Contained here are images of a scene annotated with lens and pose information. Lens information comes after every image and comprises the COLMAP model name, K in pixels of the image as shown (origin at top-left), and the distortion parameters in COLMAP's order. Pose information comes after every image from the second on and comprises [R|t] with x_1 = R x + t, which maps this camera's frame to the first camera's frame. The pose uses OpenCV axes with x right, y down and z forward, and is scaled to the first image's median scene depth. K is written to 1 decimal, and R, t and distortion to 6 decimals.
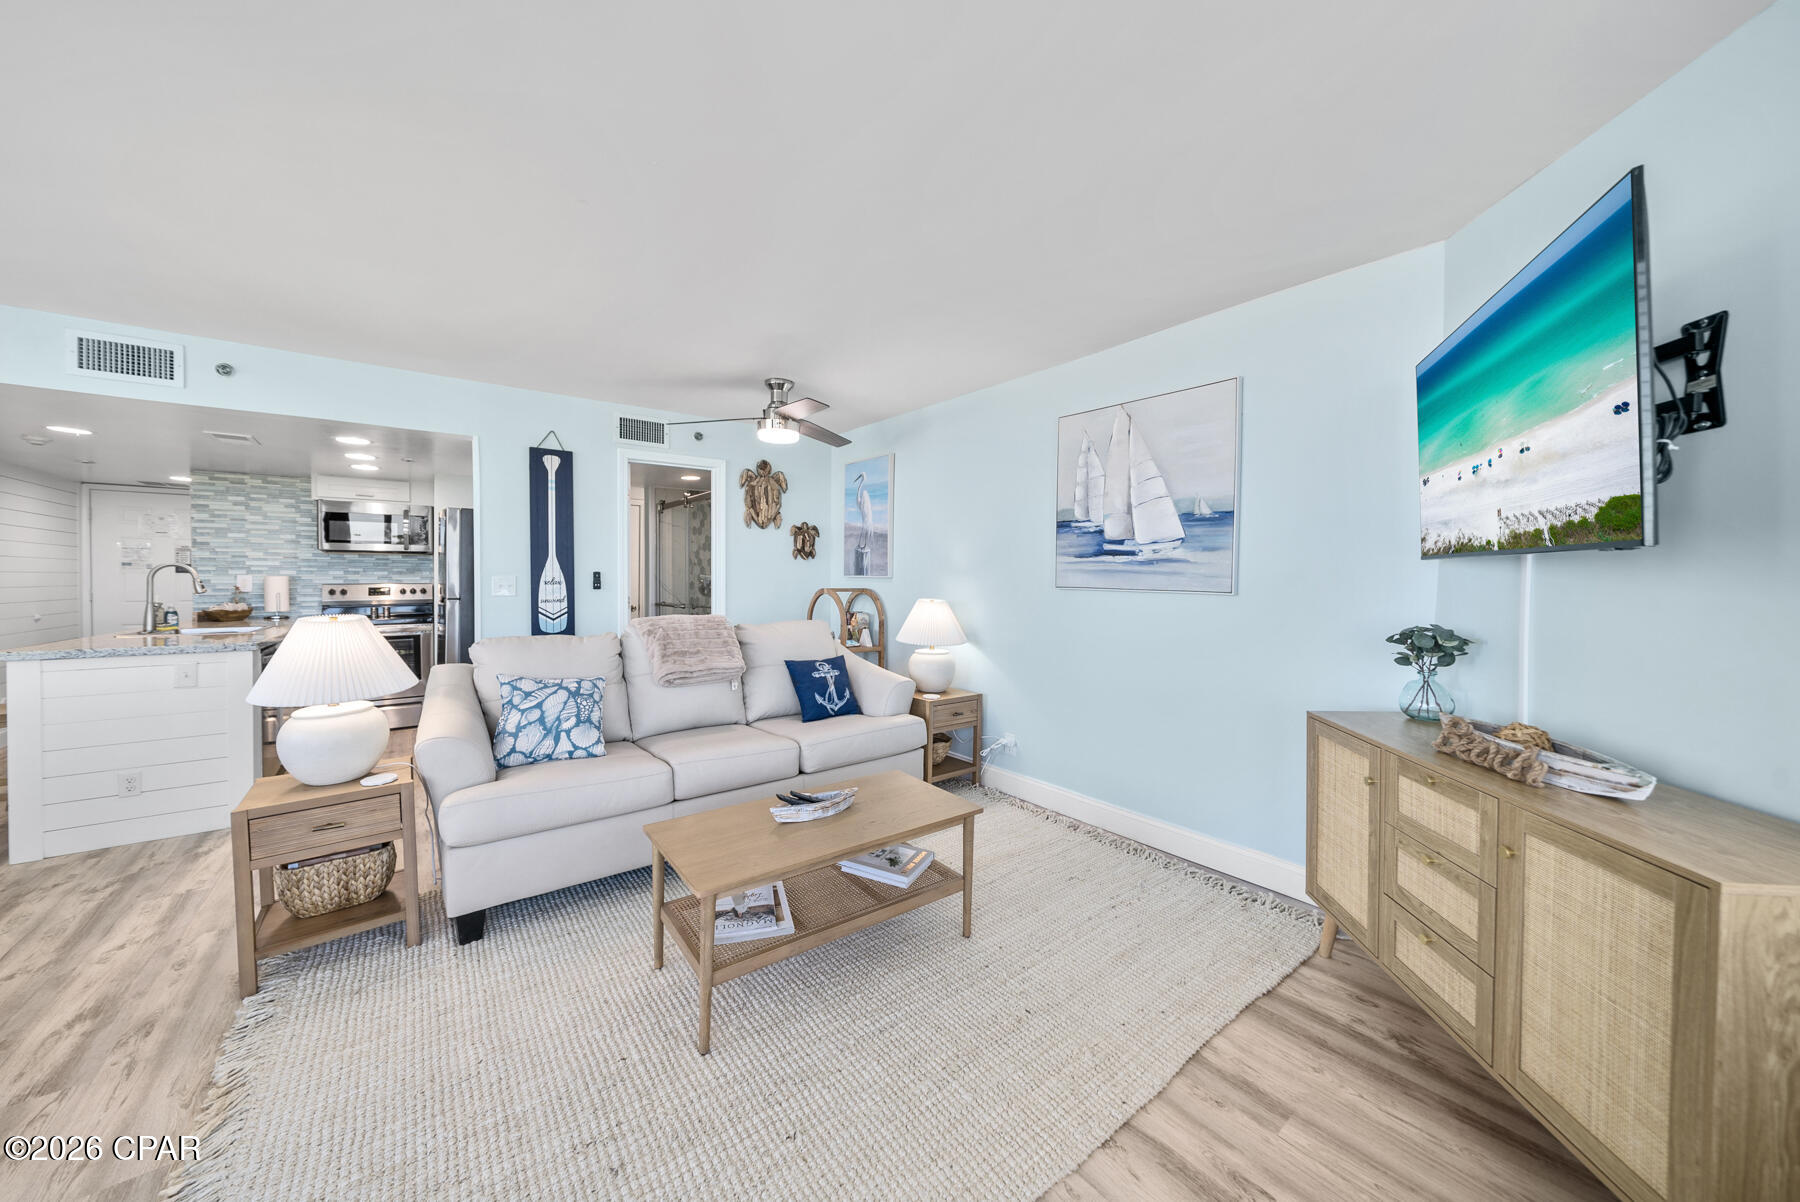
lens RADIAL K [[607.4, 0, 895.1], [0, 607.4, 588.5], [0, 0, 1]] dist [-0.012814, 0.000240]
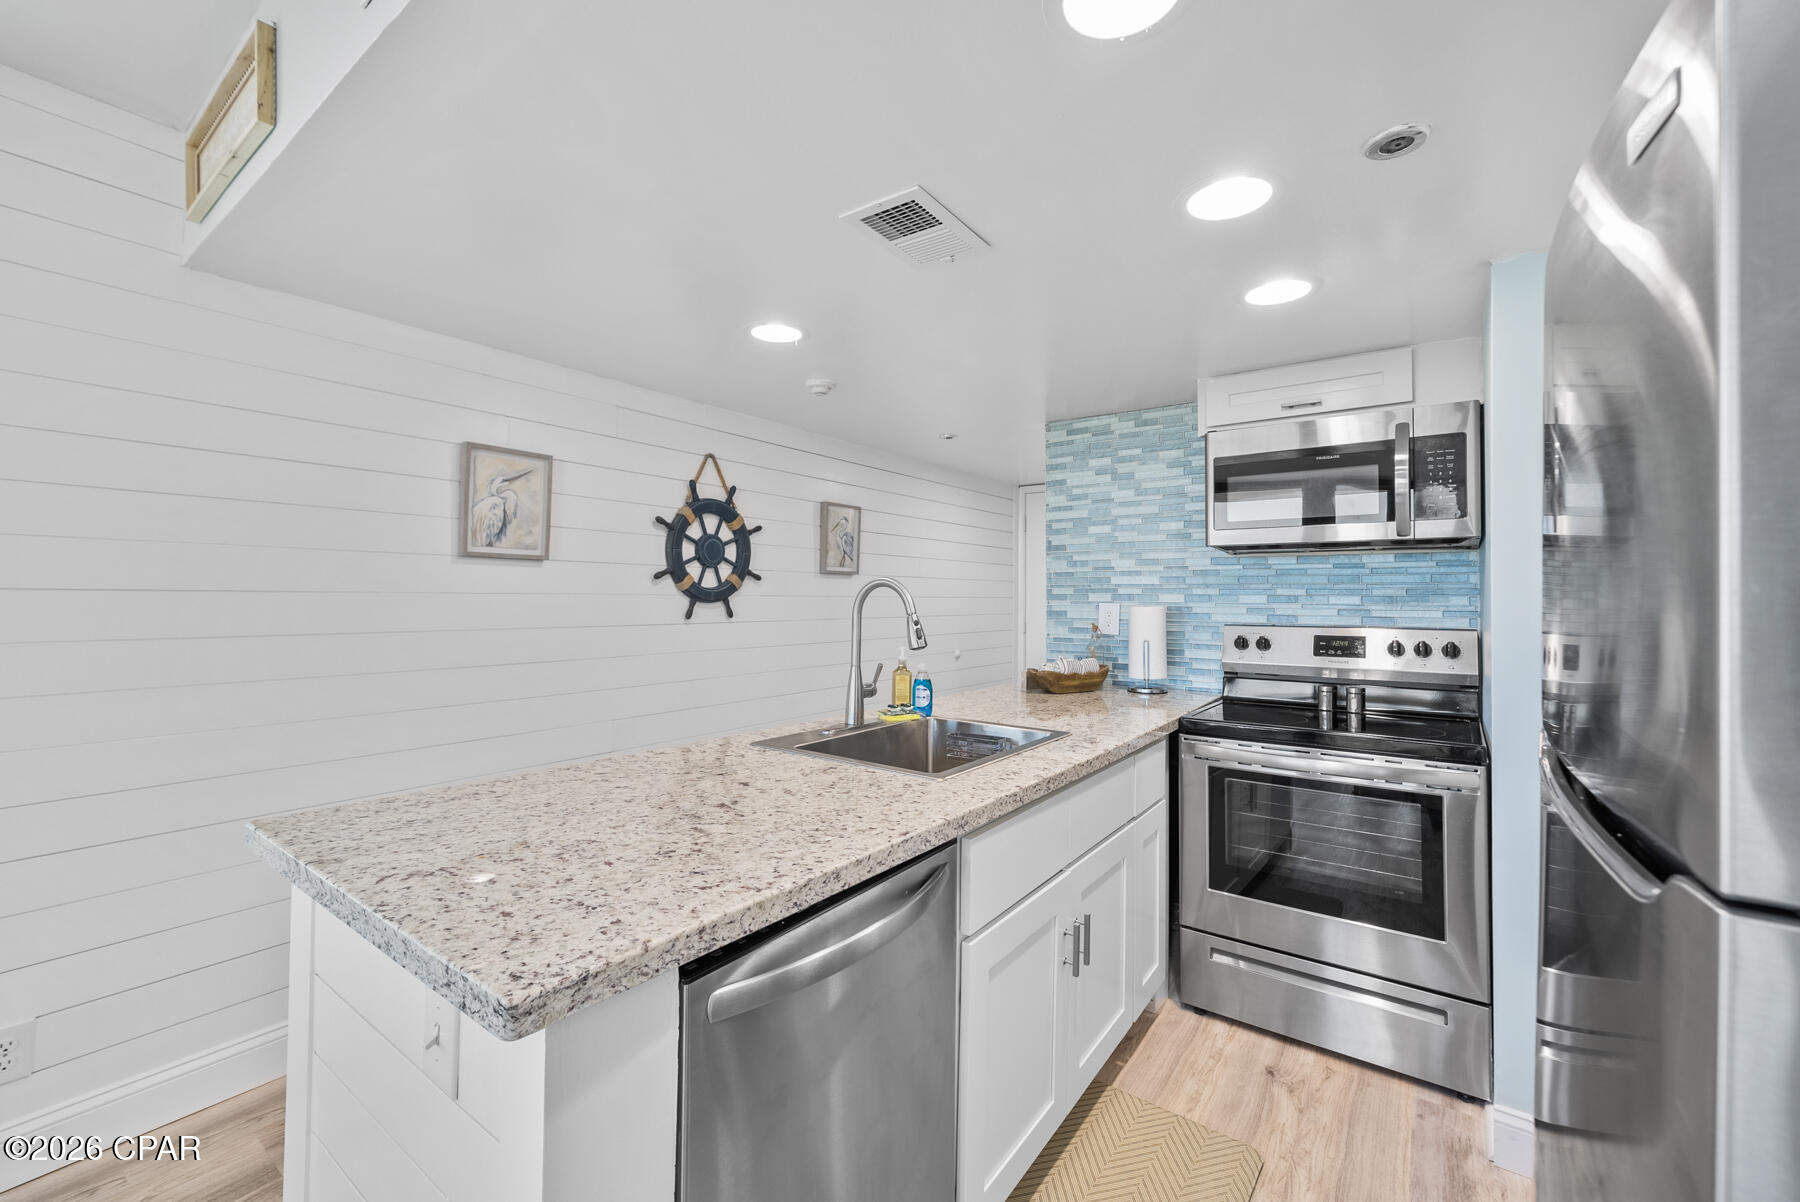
lens RADIAL K [[738.6, 0, 869.8], [0, 738.6, 577.9], [0, 0, 1]] dist [-0.003391, 0.000220]
pose [[0.241639, -0.025258, -0.970037, -0.648654], [-0.023420, 0.999218, -0.031852, -0.024720], [0.970084, 0.030415, 0.240858, 0.821919]]
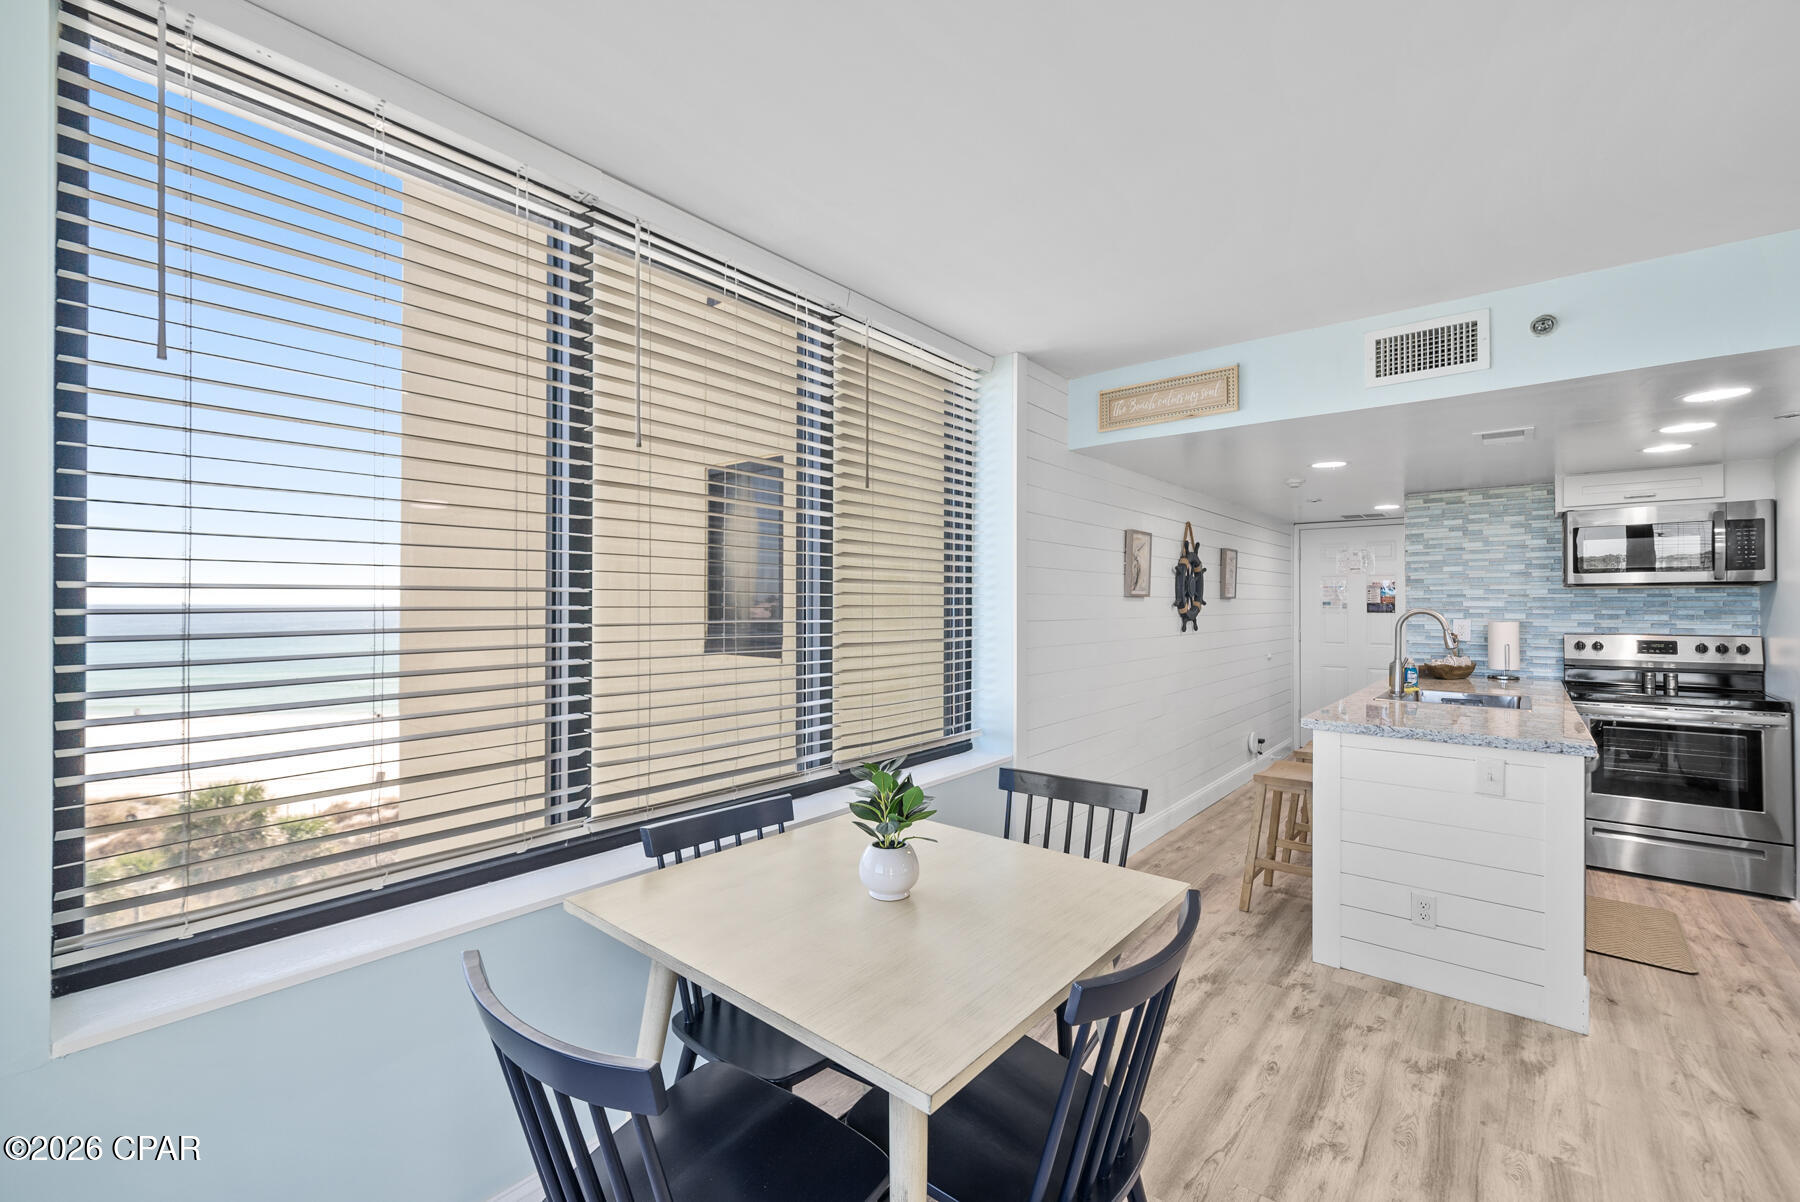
lens RADIAL K [[738.6, 0, 883.7], [0, 738.6, 600.1], [0, 0, 1]] dist [-0.003391, 0.000220]
pose [[0.180599, -0.008890, -0.983517, -0.358539], [-0.015996, 0.999800, -0.011974, -0.031006], [0.983427, 0.017894, 0.180421, 0.108792]]
